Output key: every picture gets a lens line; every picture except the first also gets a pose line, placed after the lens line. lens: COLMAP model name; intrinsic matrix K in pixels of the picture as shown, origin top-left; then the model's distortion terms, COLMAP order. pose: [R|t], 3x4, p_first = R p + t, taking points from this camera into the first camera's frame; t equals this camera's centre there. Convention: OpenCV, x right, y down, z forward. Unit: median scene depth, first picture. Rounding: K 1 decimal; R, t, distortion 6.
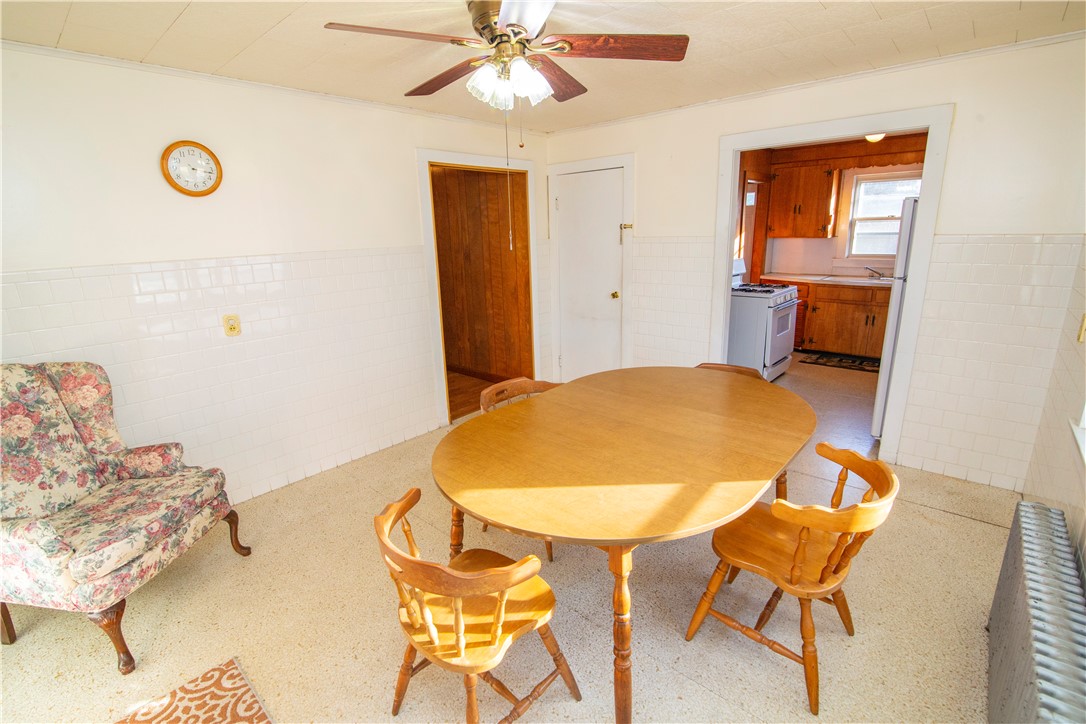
lens RADIAL K [[496.7, 0, 544.3], [0, 496.7, 354.7], [0, 0, 1]] dist [-0.019527, 0.001193]
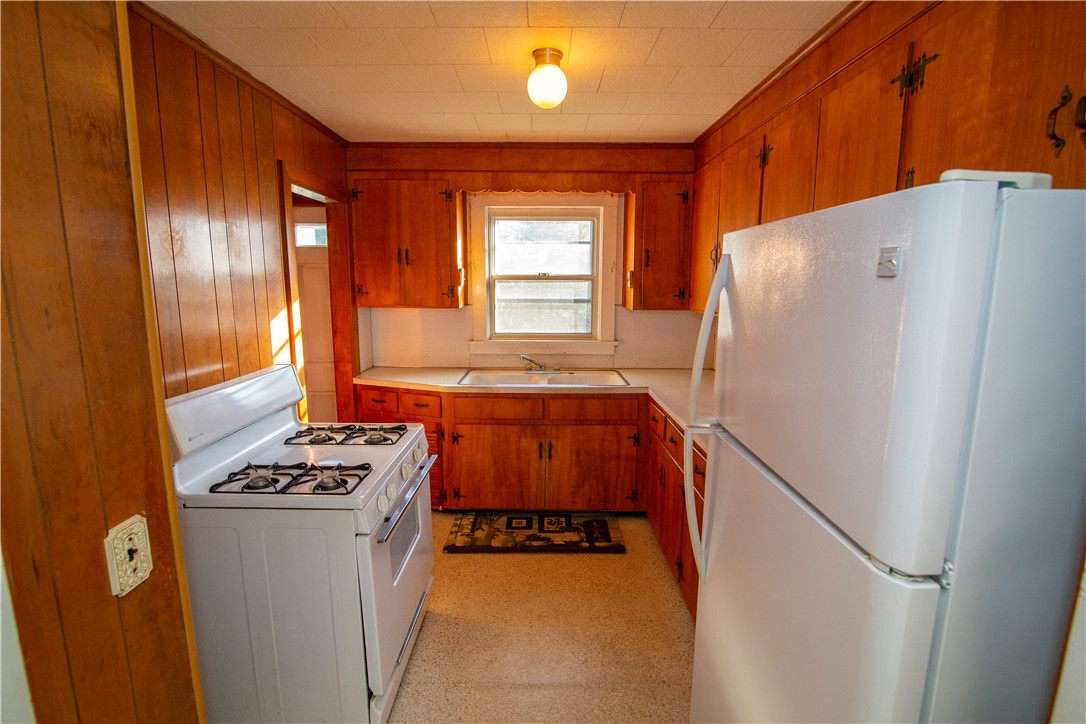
lens RADIAL K [[496.7, 0, 539.5], [0, 496.7, 360.6], [0, 0, 1]] dist [-0.019527, 0.001193]
pose [[0.752004, -0.078924, 0.654416, 0.264964], [0.138062, 0.989644, -0.039298, -0.142170], [-0.644537, 0.119902, 0.755113, 0.515566]]
